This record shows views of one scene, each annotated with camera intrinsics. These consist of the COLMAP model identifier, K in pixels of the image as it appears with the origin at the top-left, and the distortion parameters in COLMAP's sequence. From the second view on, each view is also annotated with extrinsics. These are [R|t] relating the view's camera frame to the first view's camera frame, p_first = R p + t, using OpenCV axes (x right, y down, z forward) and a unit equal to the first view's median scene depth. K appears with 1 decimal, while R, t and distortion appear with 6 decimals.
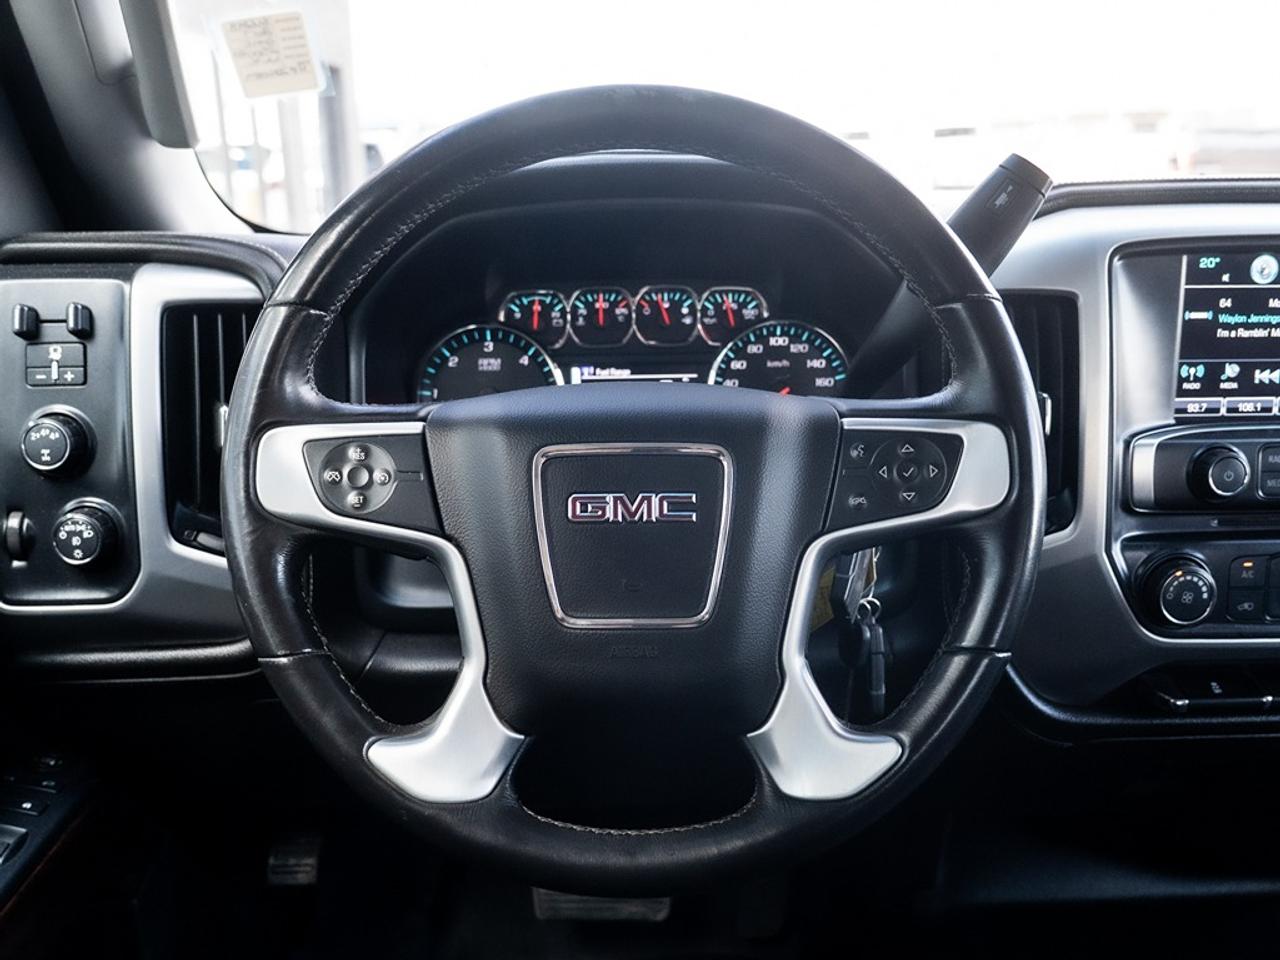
lens RADIAL K [[1143.5, 0, 661.5], [0, 1143.5, 505.3], [0, 0, 1]] dist [-0.018292, -0.006184]
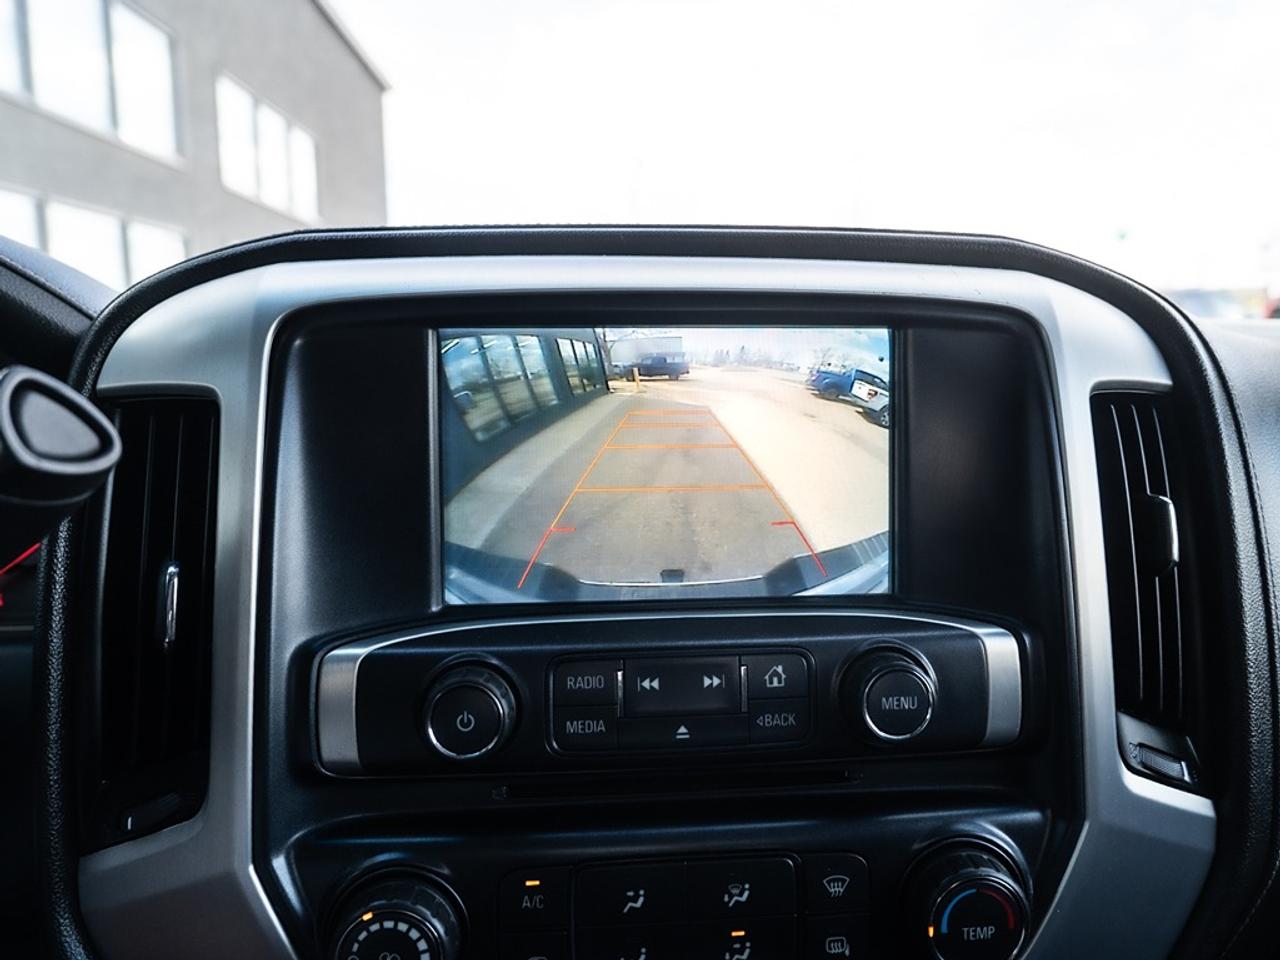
lens RADIAL K [[861.9, 0, 665.8], [0, 861.9, 443.3], [0, 0, 1]] dist [-0.018984, 0.000795]
pose [[0.999118, -0.000842, 0.041971, 0.542465], [0.007977, 0.985393, -0.170111, -0.080625], [-0.041214, 0.170296, 0.984531, 0.543029]]
